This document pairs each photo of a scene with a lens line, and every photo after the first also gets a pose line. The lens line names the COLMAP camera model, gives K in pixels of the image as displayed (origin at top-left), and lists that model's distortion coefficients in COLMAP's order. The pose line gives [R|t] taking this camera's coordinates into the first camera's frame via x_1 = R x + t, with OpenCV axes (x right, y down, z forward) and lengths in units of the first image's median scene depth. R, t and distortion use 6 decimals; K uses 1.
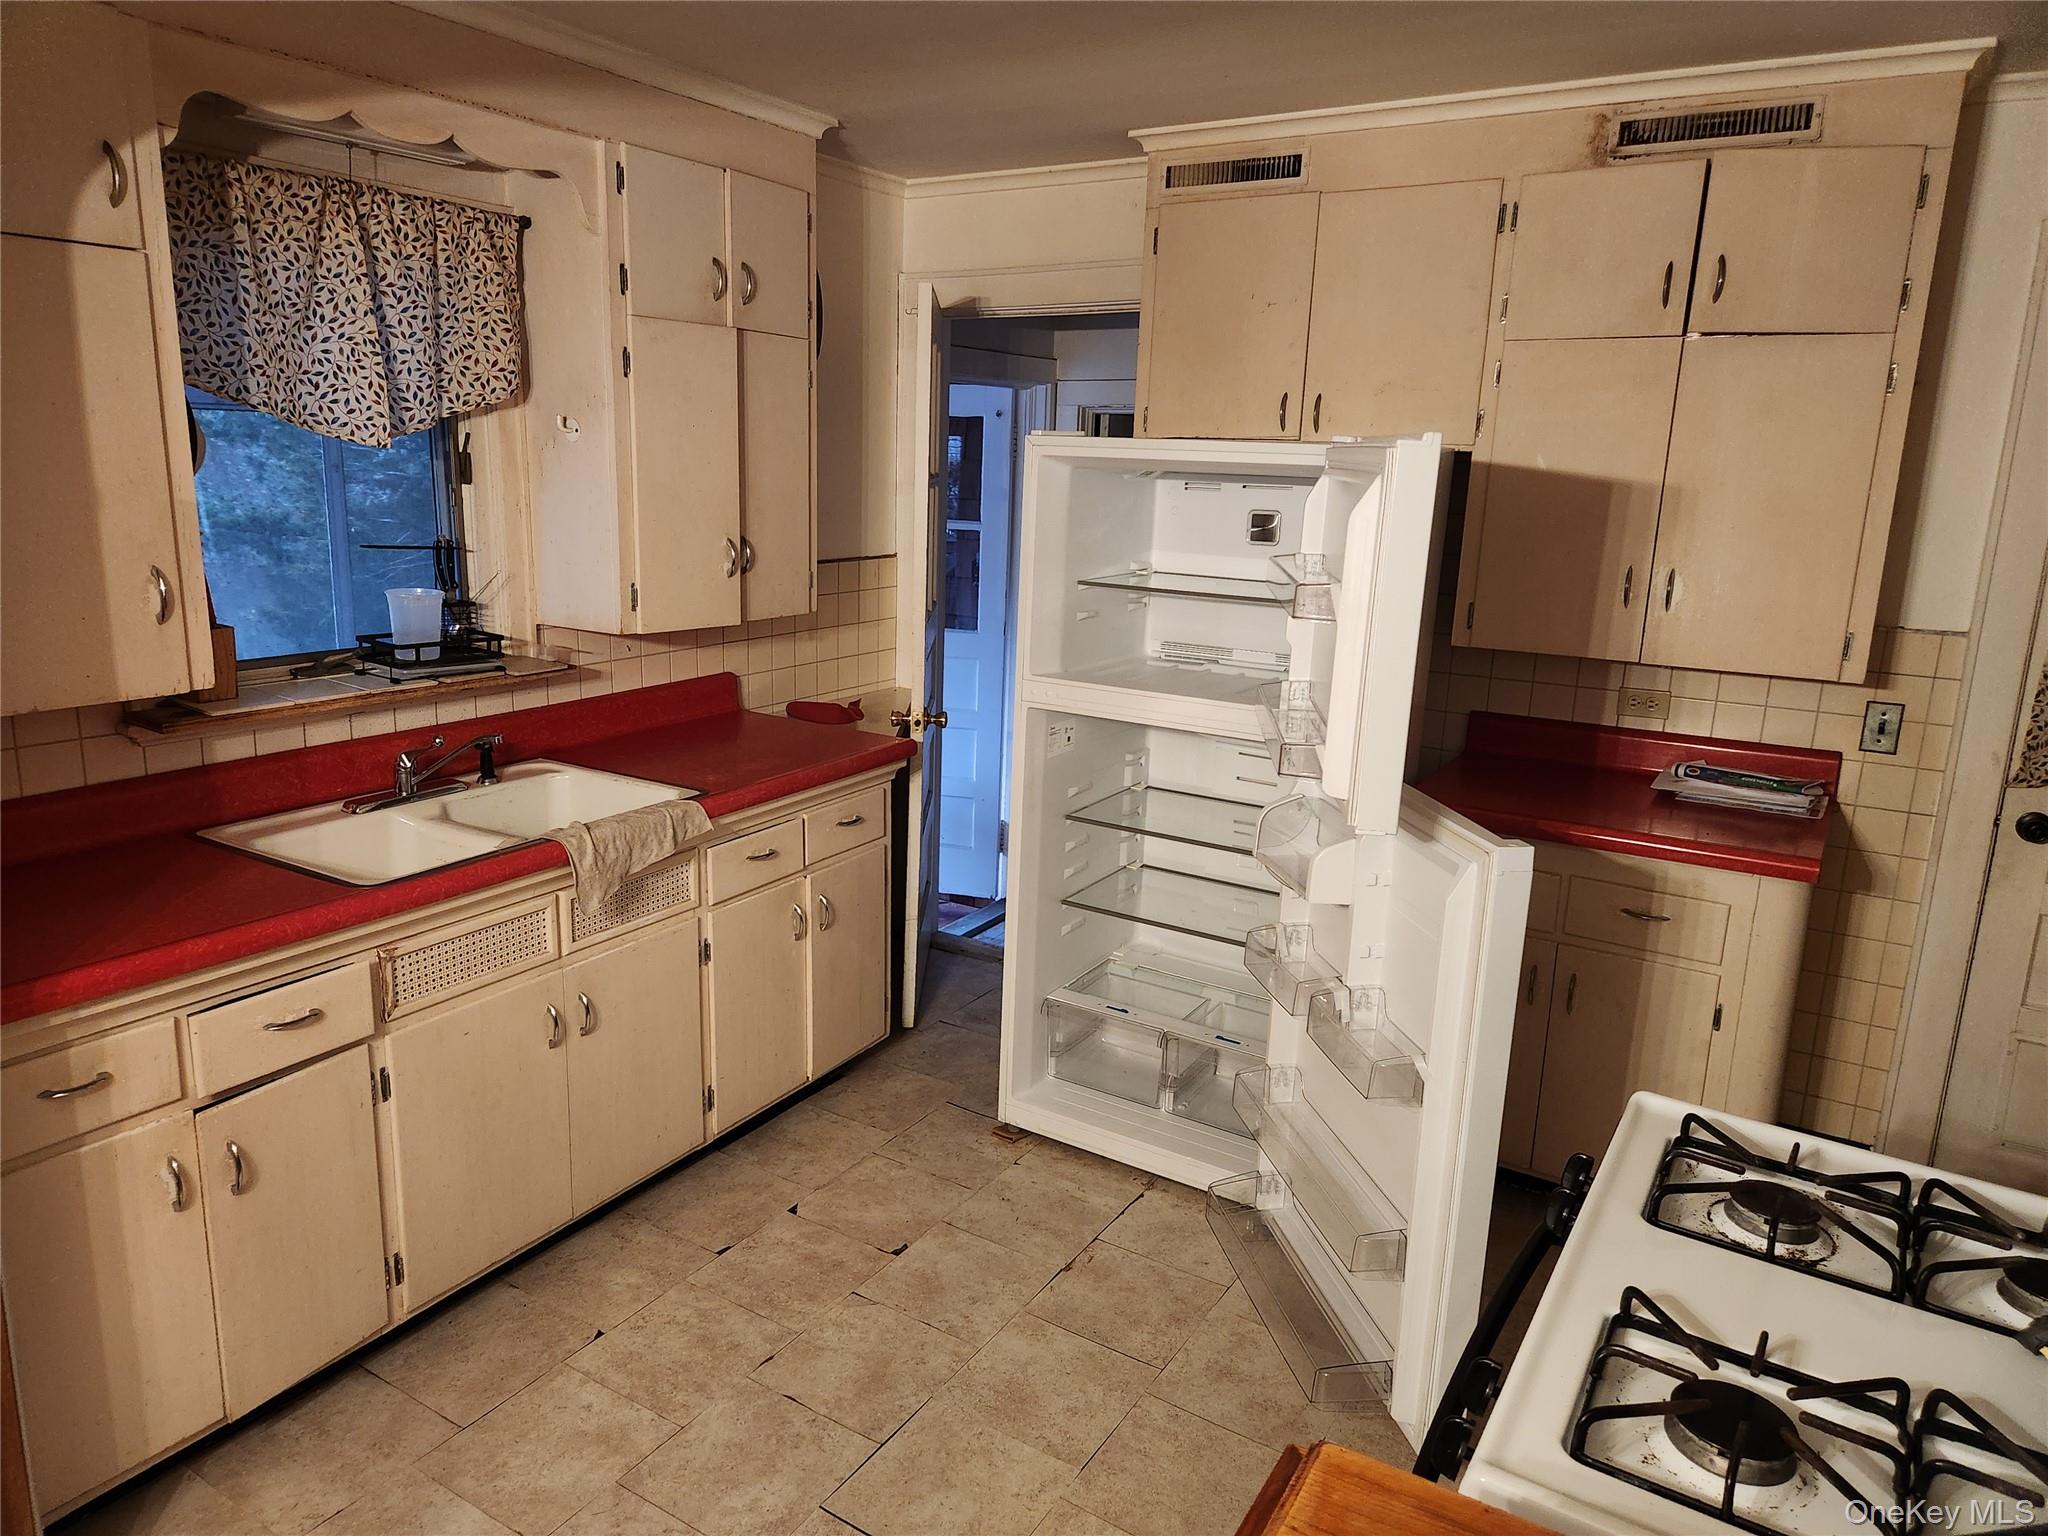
lens RADIAL K [[1380.7, 0, 1010.6], [0, 1380.7, 762.4], [0, 0, 1]] dist [0.061021, -0.047915]
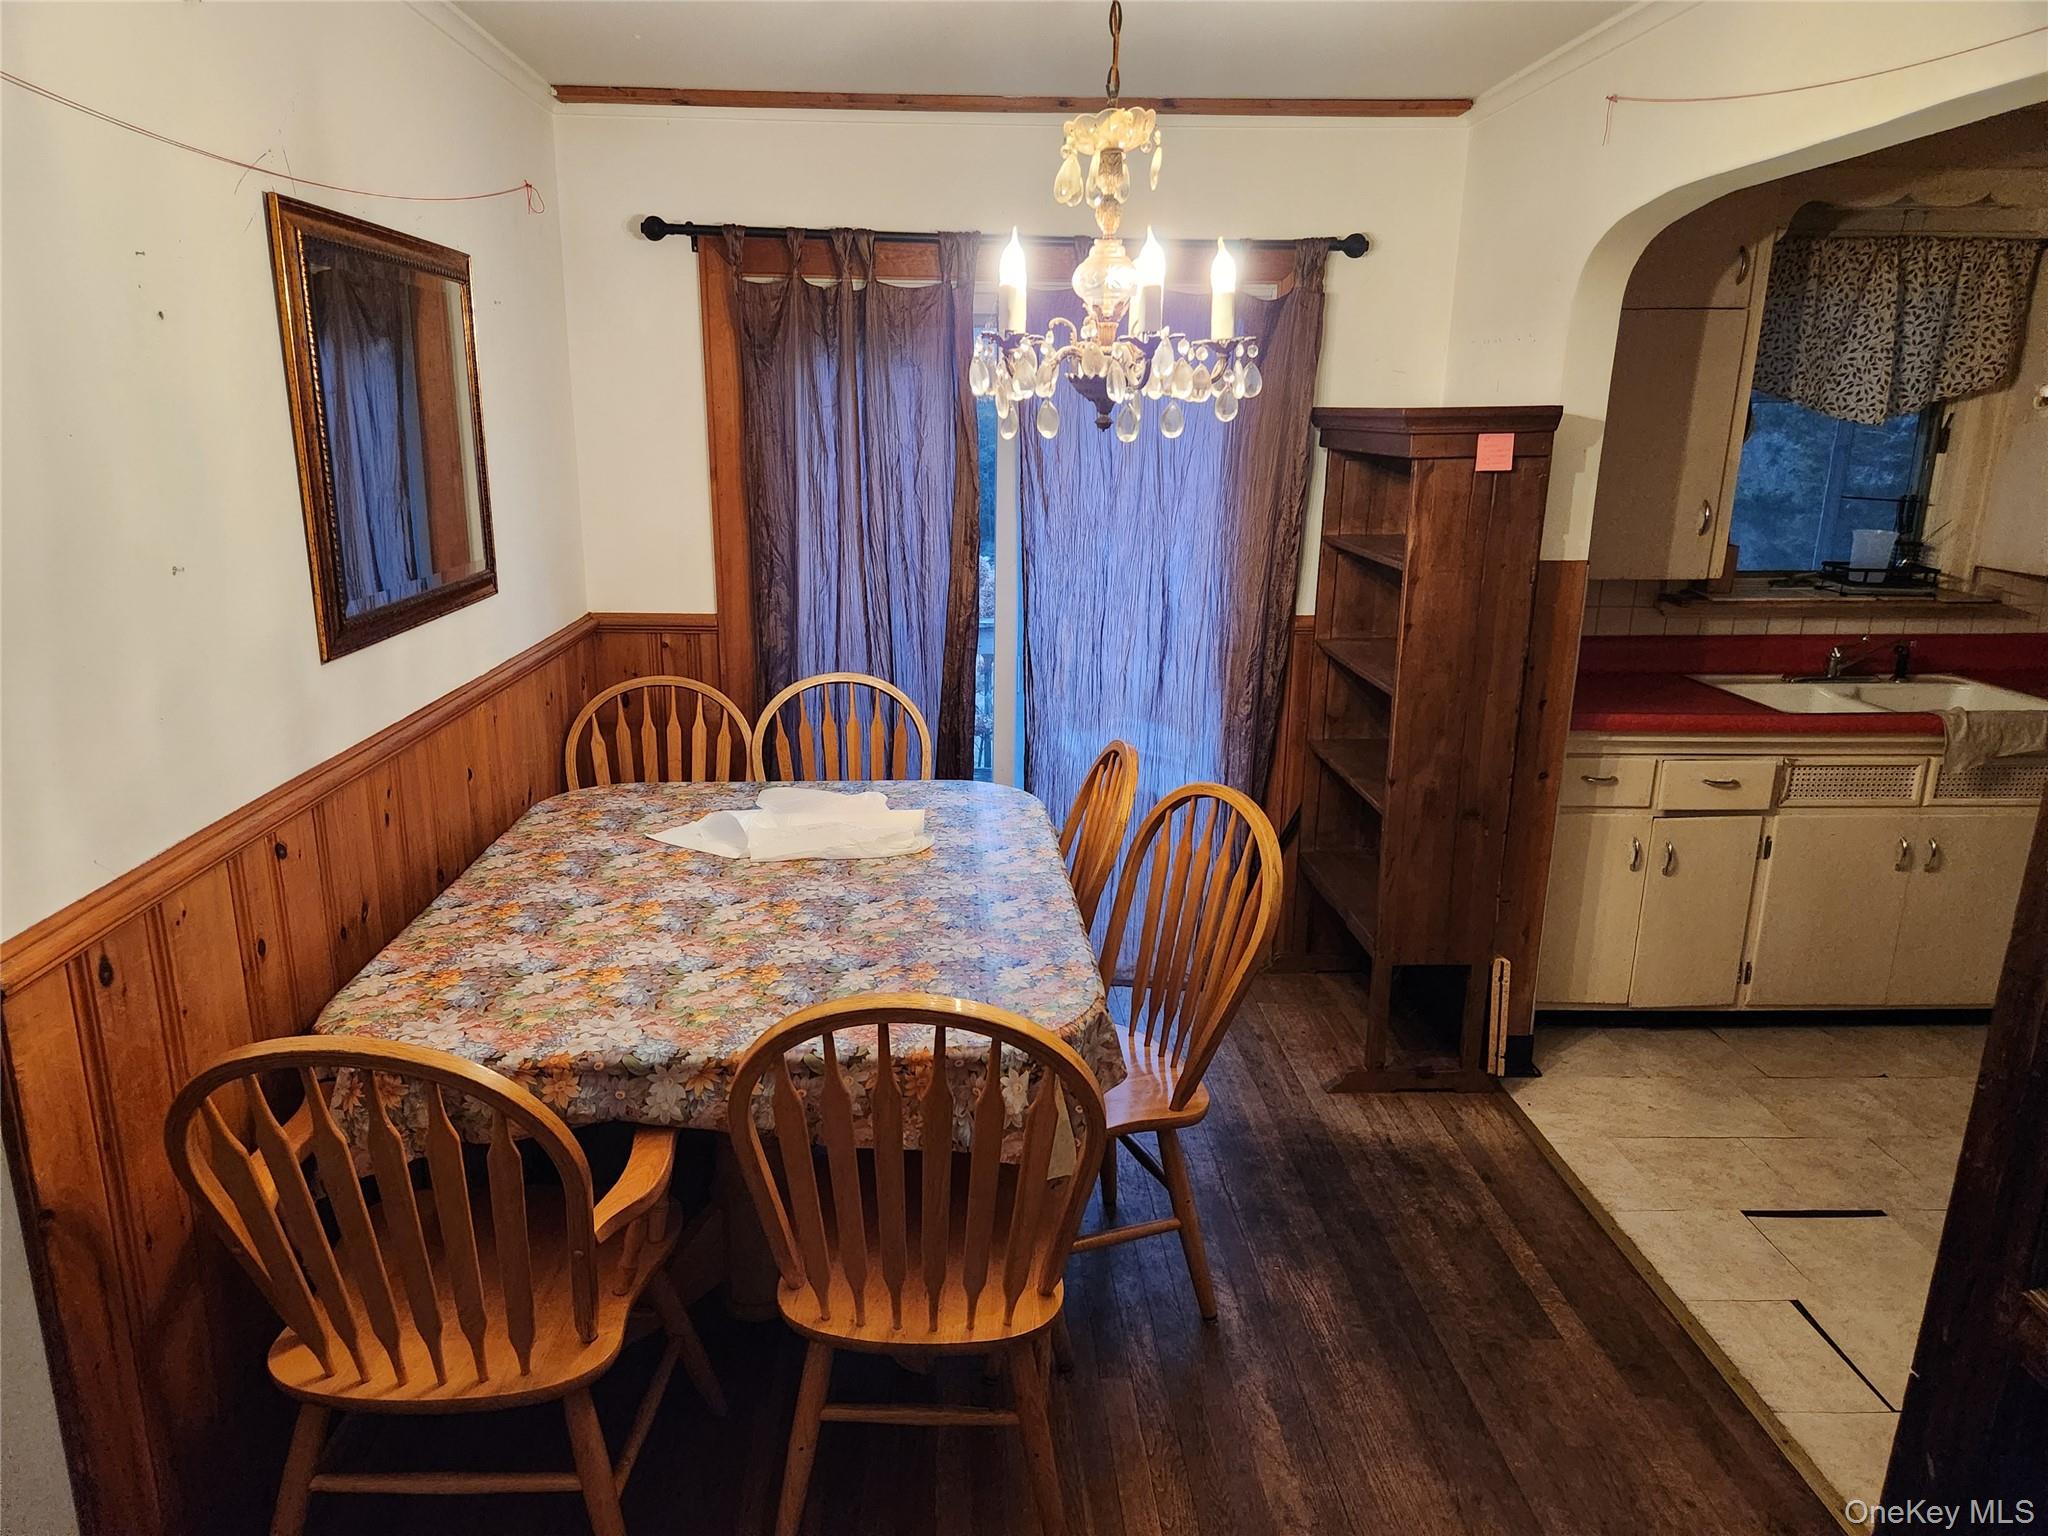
lens RADIAL K [[1380.7, 0, 977.6], [0, 1380.7, 790.9], [0, 0, 1]] dist [0.061021, -0.047915]
pose [[0.551616, 0.195467, -0.810871, 0.282962], [-0.175239, 0.977615, 0.116451, 0.134078], [0.815482, 0.077860, 0.573522, -0.543392]]
